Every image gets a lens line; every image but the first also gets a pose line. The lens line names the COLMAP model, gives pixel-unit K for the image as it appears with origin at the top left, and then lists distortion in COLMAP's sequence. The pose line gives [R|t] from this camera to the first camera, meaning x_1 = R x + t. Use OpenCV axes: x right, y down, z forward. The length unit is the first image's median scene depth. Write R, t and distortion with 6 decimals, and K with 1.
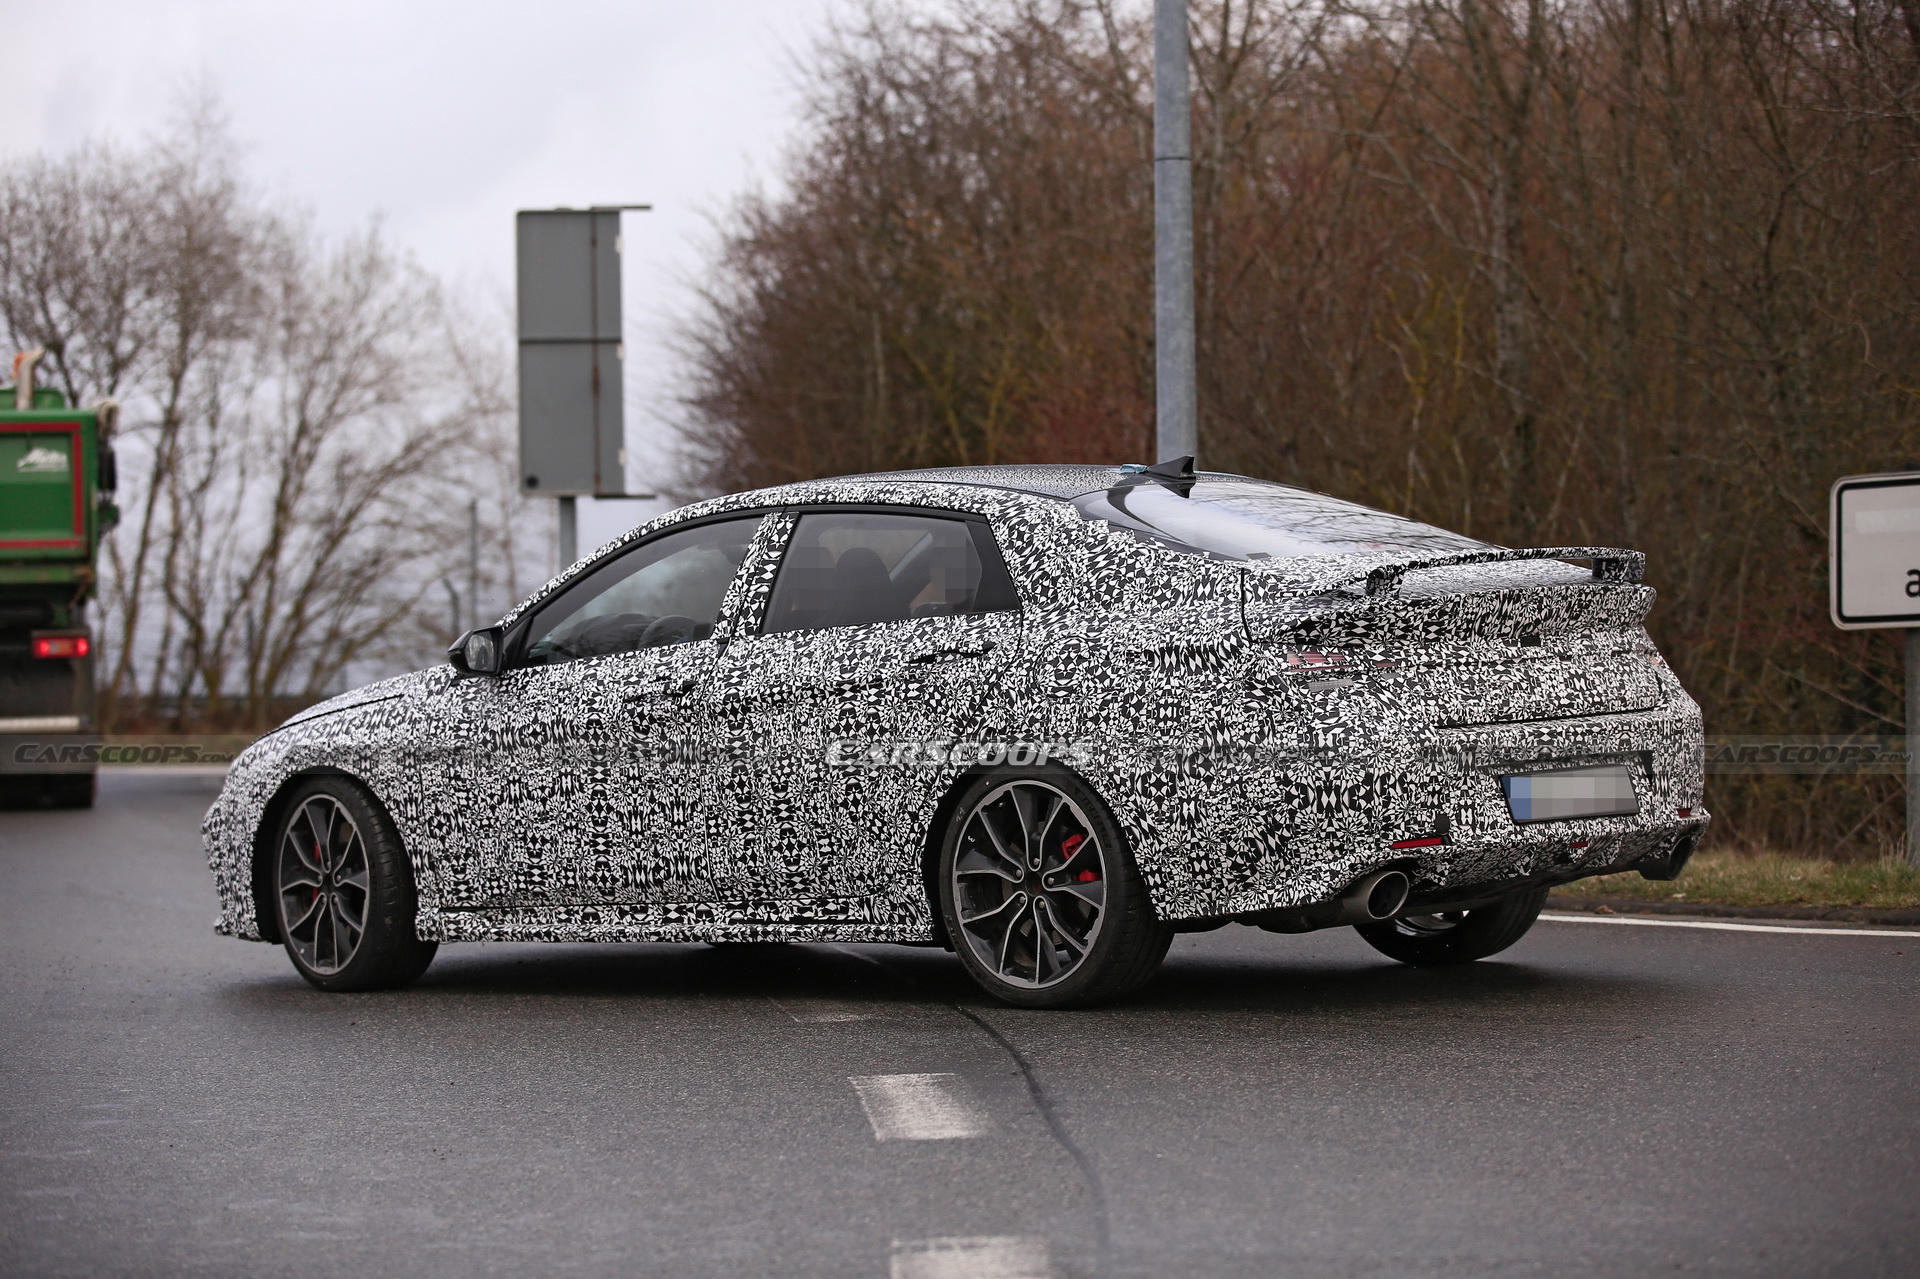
lens RADIAL K [[5119.7, 0, 960.0], [0, 5119.7, 639.5], [0, 0, 1]] dist [-0.152906, 0.413322]
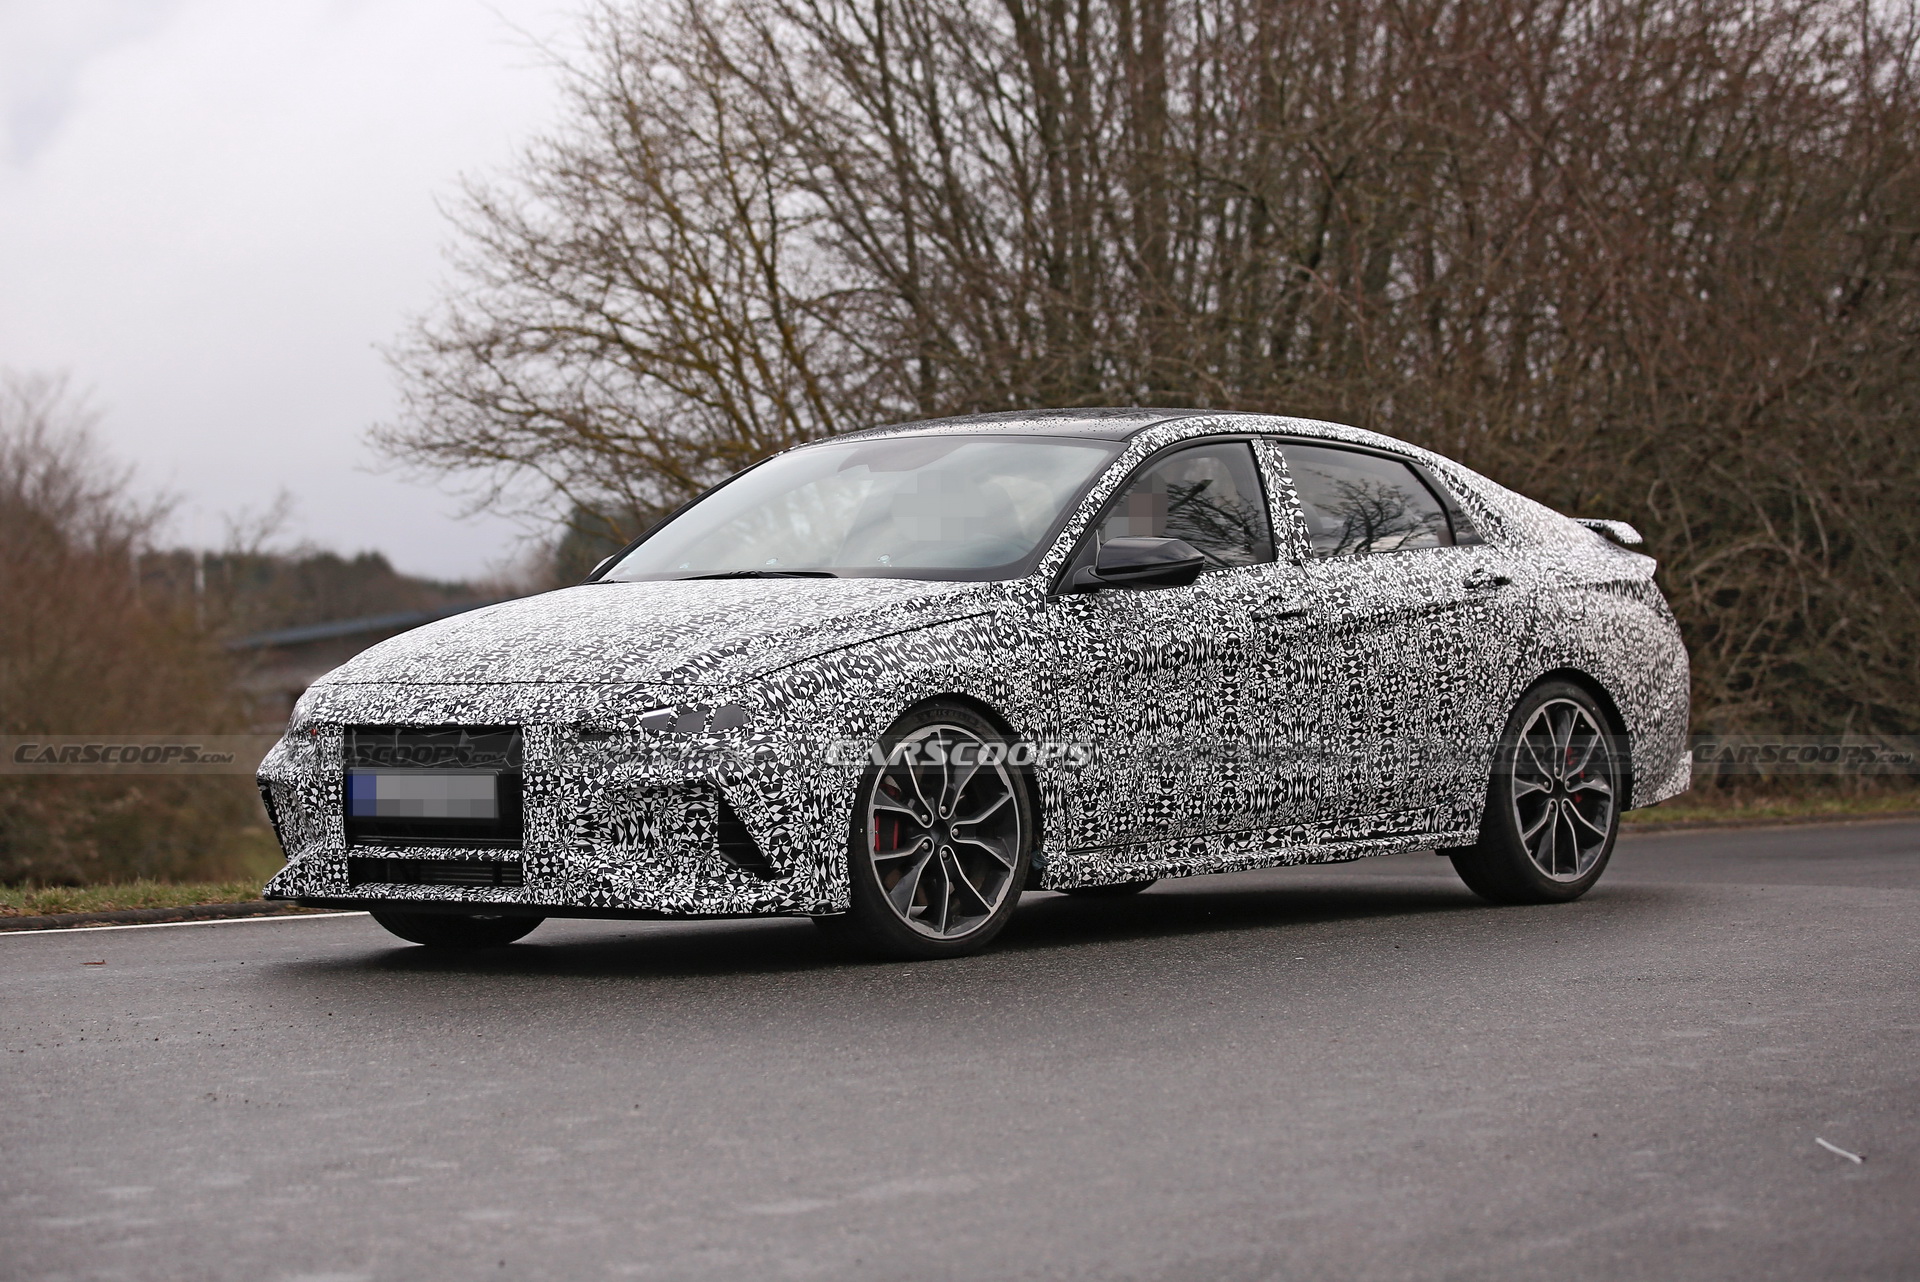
lens RADIAL K [[5119.7, 0, 960.0], [0, 5119.7, 641.0], [0, 0, 1]] dist [-0.152906, 0.413322]
pose [[-0.055779, 0.041200, 0.997593, -1.060371], [0.028620, 0.998804, -0.039650, 0.054429], [-0.998033, 0.026339, -0.056891, 1.143769]]
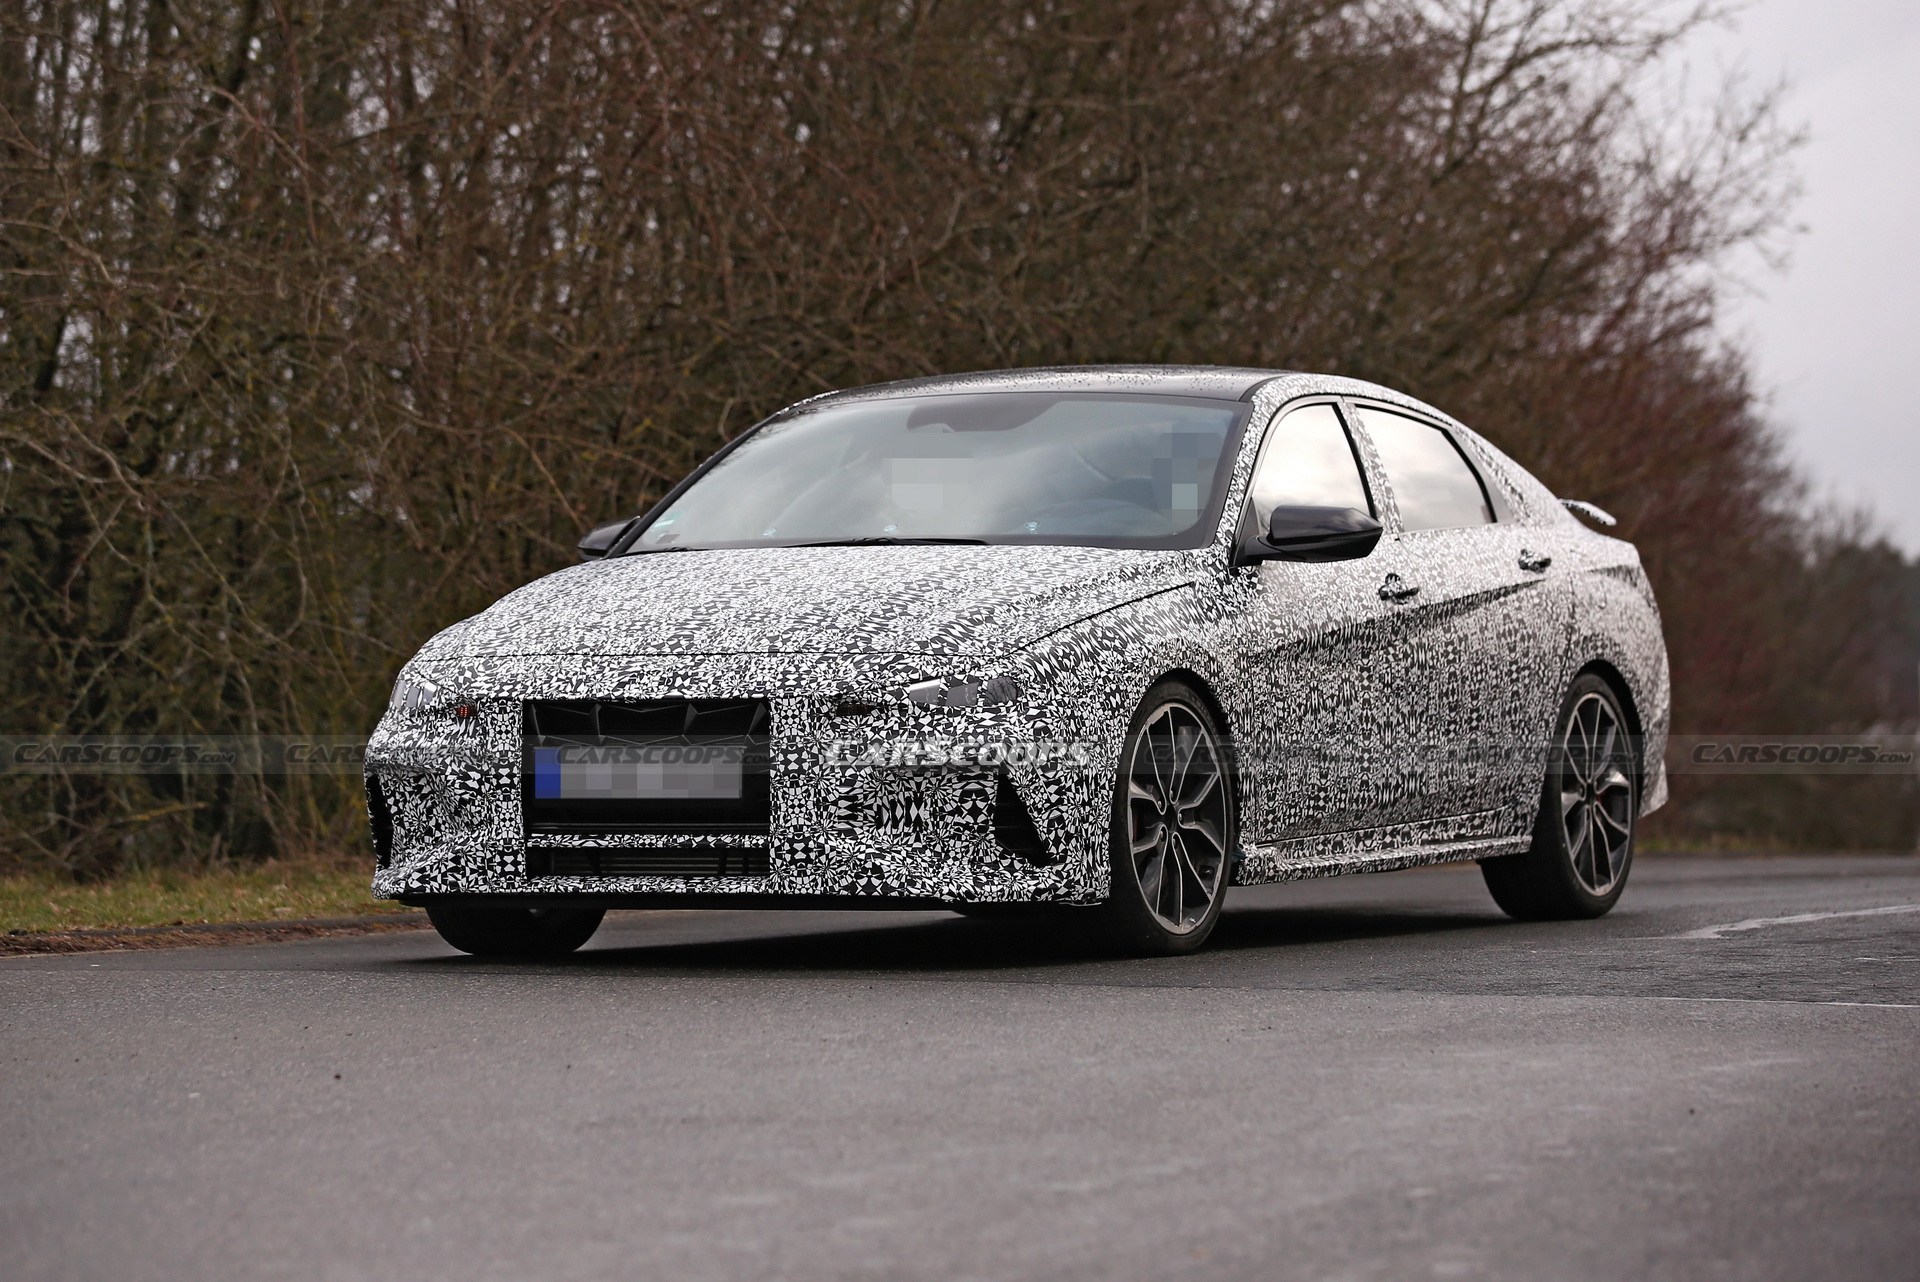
lens RADIAL K [[7376.0, 0, 960.0], [0, 7376.0, 641.0], [0, 0, 1]] dist [0.017840, -1.038124]
pose [[-0.309156, 0.051244, 0.949630, -1.297072], [0.032773, 0.998528, -0.043213, 0.074559], [-0.950446, 0.017763, -0.310381, 1.511128]]
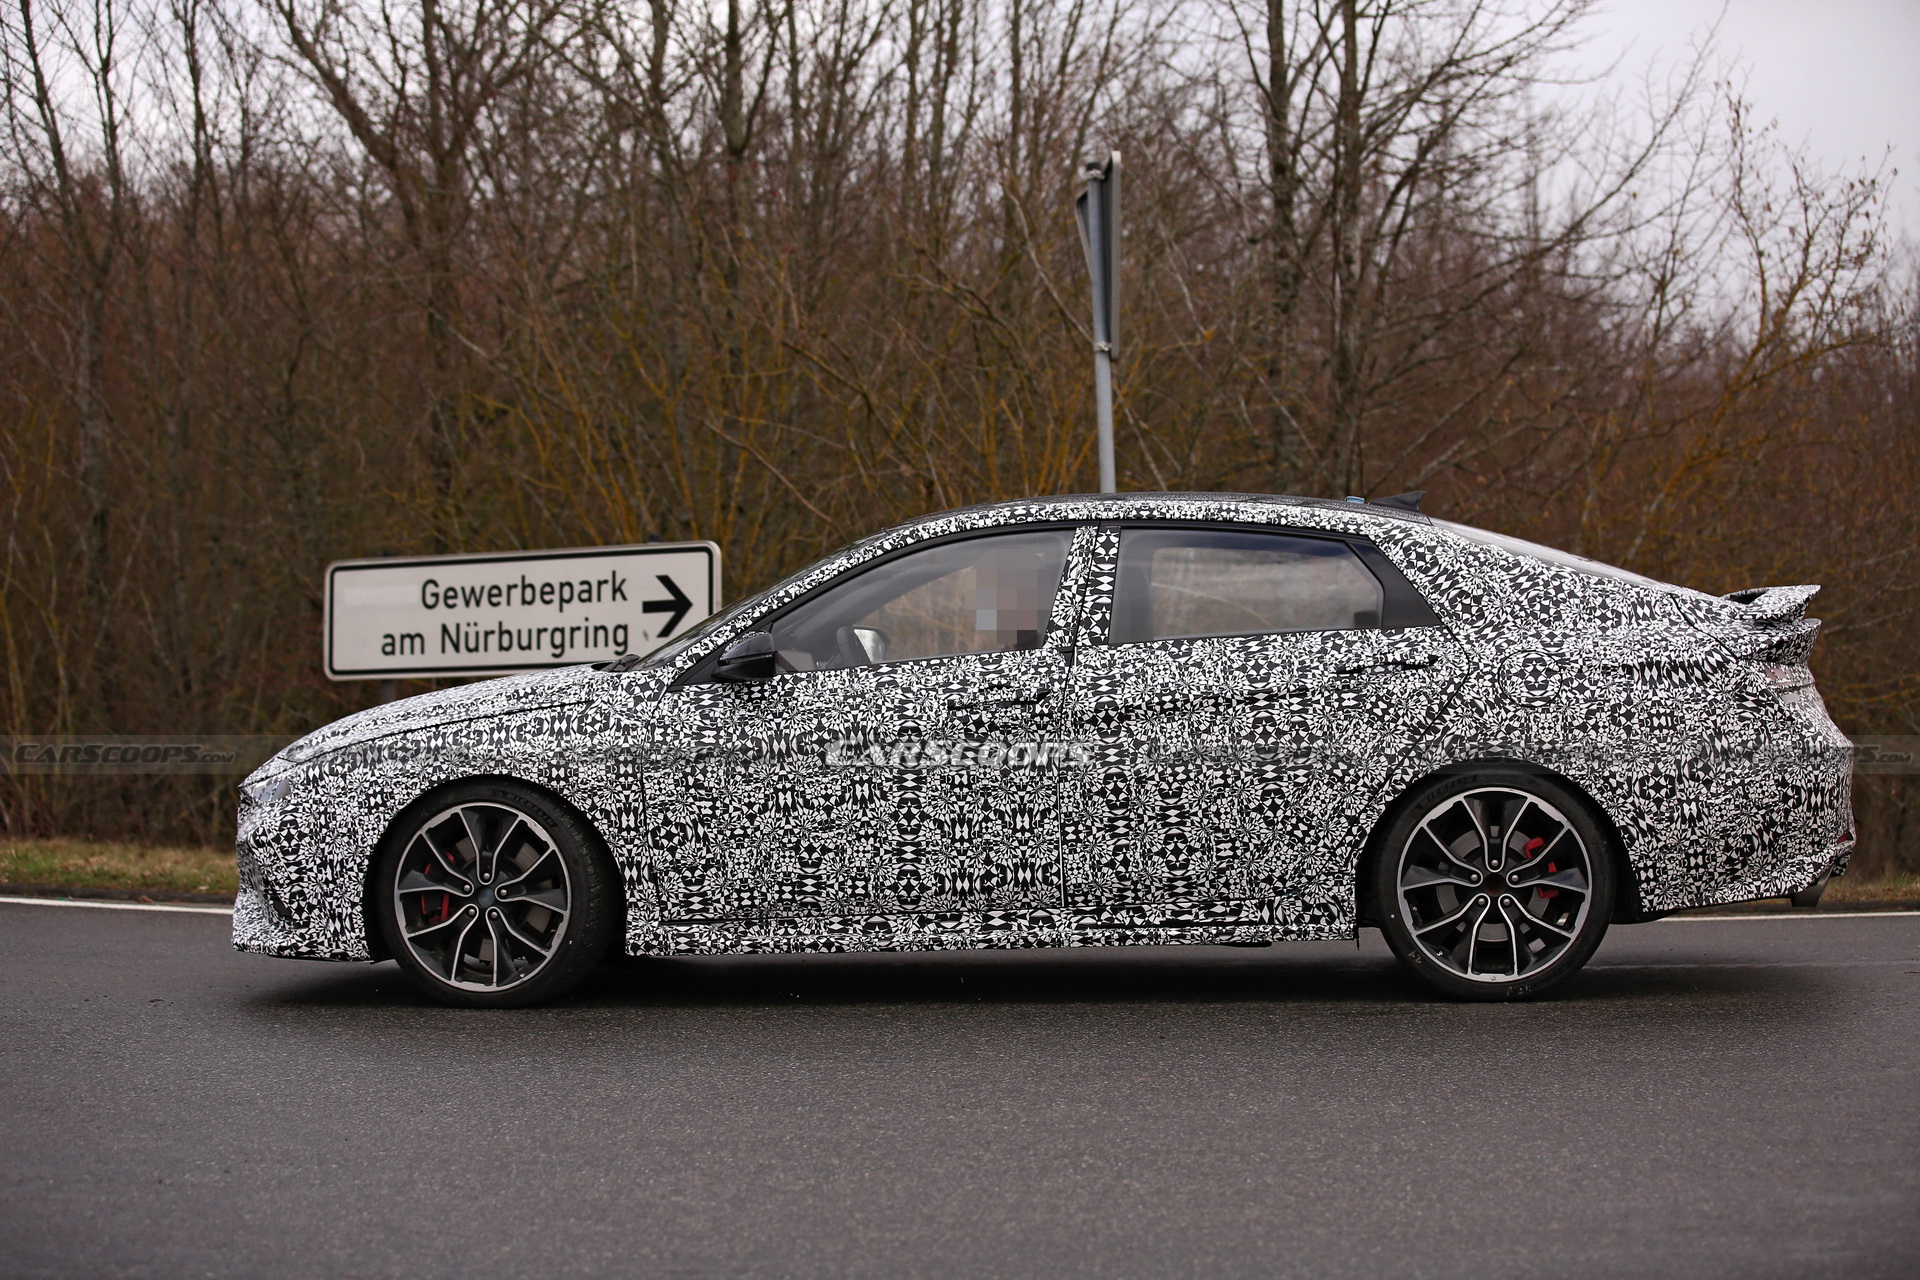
lens RADIAL K [[3268.7, 0, 960.0], [0, 3268.7, 640.0], [0, 0, 1]] dist [-0.198277, 0.280148]
pose [[0.780081, 0.027495, 0.625074, -0.475971], [-0.012934, 0.999529, -0.027825, 0.016888], [-0.625545, 0.013621, 0.780069, 0.517008]]
